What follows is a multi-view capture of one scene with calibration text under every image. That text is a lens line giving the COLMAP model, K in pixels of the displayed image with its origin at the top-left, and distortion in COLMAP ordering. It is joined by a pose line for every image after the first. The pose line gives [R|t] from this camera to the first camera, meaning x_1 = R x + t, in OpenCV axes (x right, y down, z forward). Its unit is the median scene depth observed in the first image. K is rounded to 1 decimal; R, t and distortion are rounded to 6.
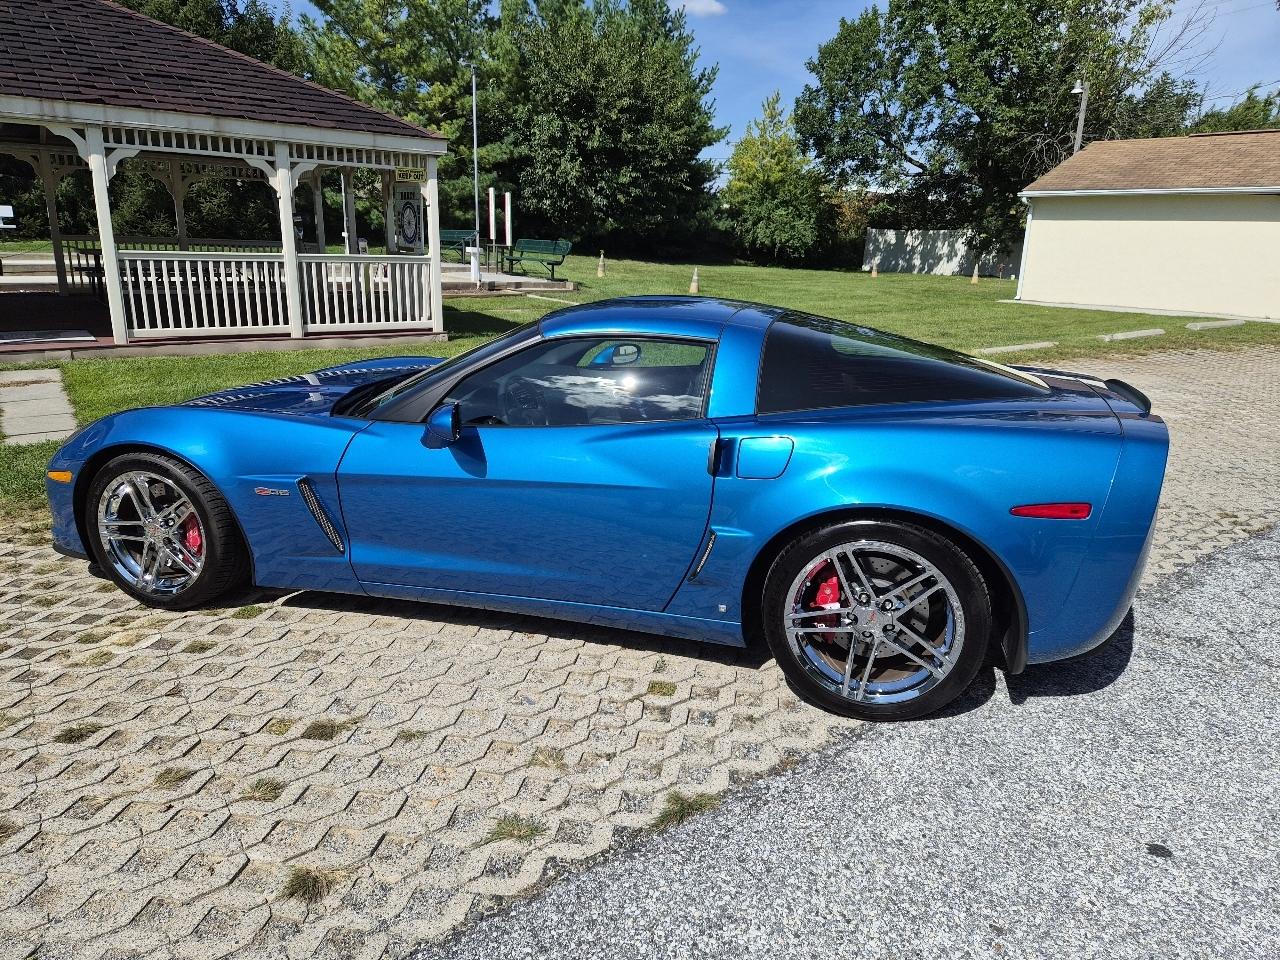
lens RADIAL K [[856.3, 0, 638.5], [0, 856.3, 468.8], [0, 0, 1]] dist [0.066991, -0.054942]
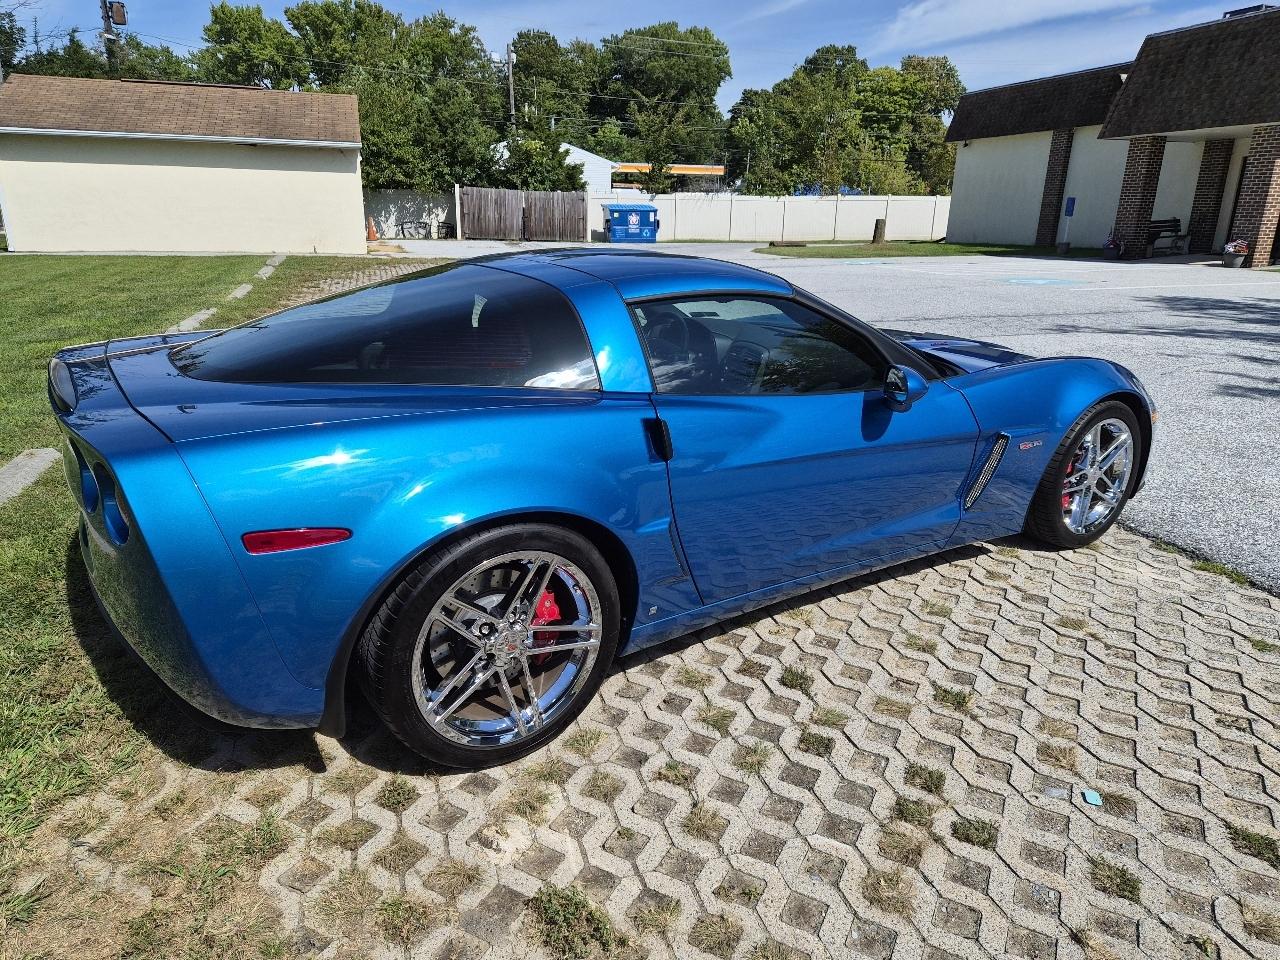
lens RADIAL K [[856.3, 0, 634.9], [0, 856.3, 490.0], [0, 0, 1]] dist [0.066991, -0.054942]
pose [[0.330299, -0.314265, 0.890023, -0.332504], [0.240758, 0.939804, 0.242494, -0.045046], [-0.912654, 0.134185, 0.386079, 0.166419]]
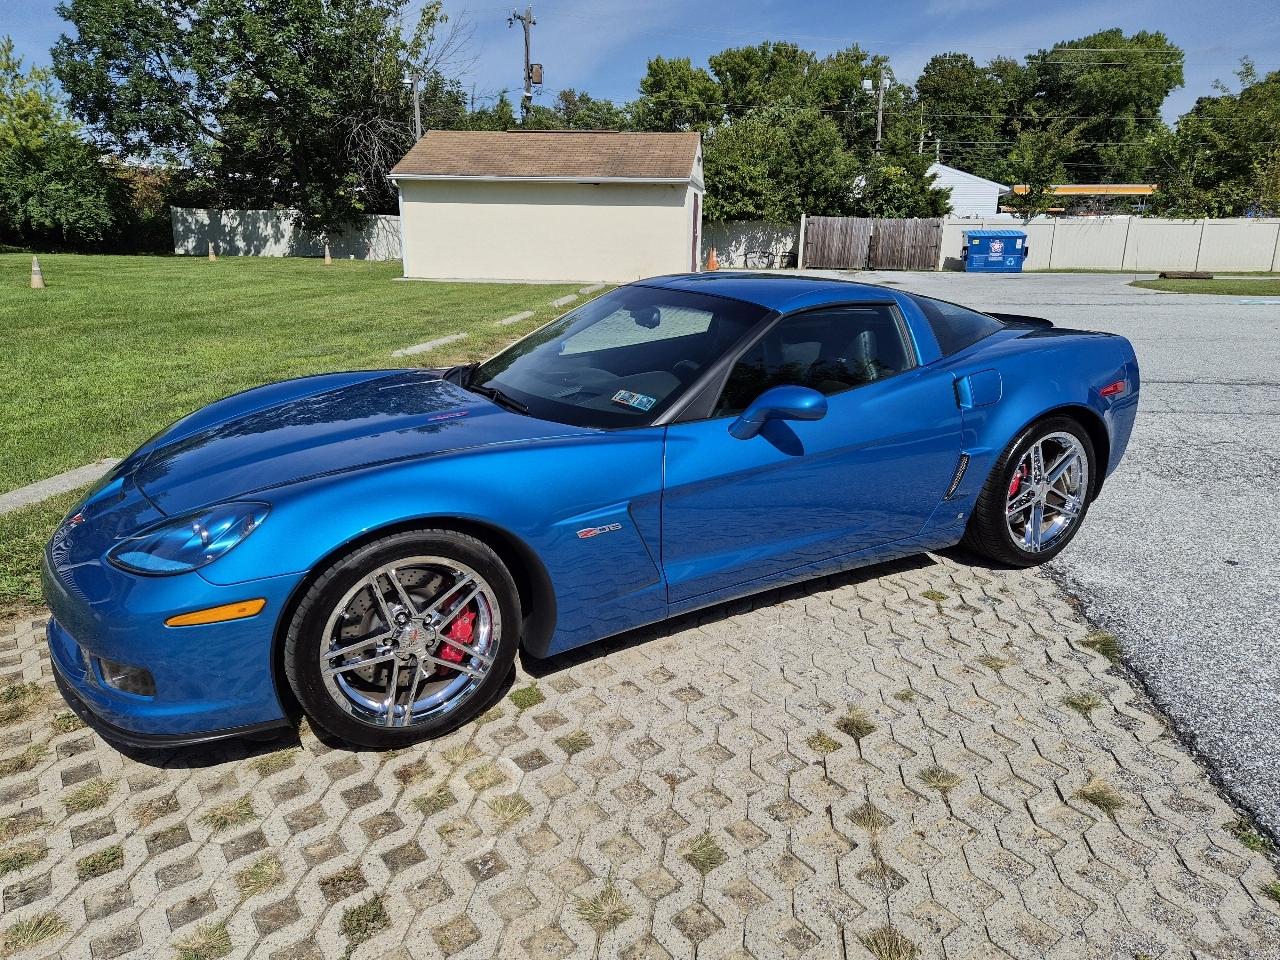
lens RADIAL K [[856.3, 0, 641.4], [0, 856.3, 477.0], [0, 0, 1]] dist [0.066991, -0.054942]
pose [[0.694025, -0.216942, 0.686488, -0.212915], [0.196593, 0.974388, 0.109172, -0.023745], [-0.692590, 0.059190, 0.718899, 0.083787]]
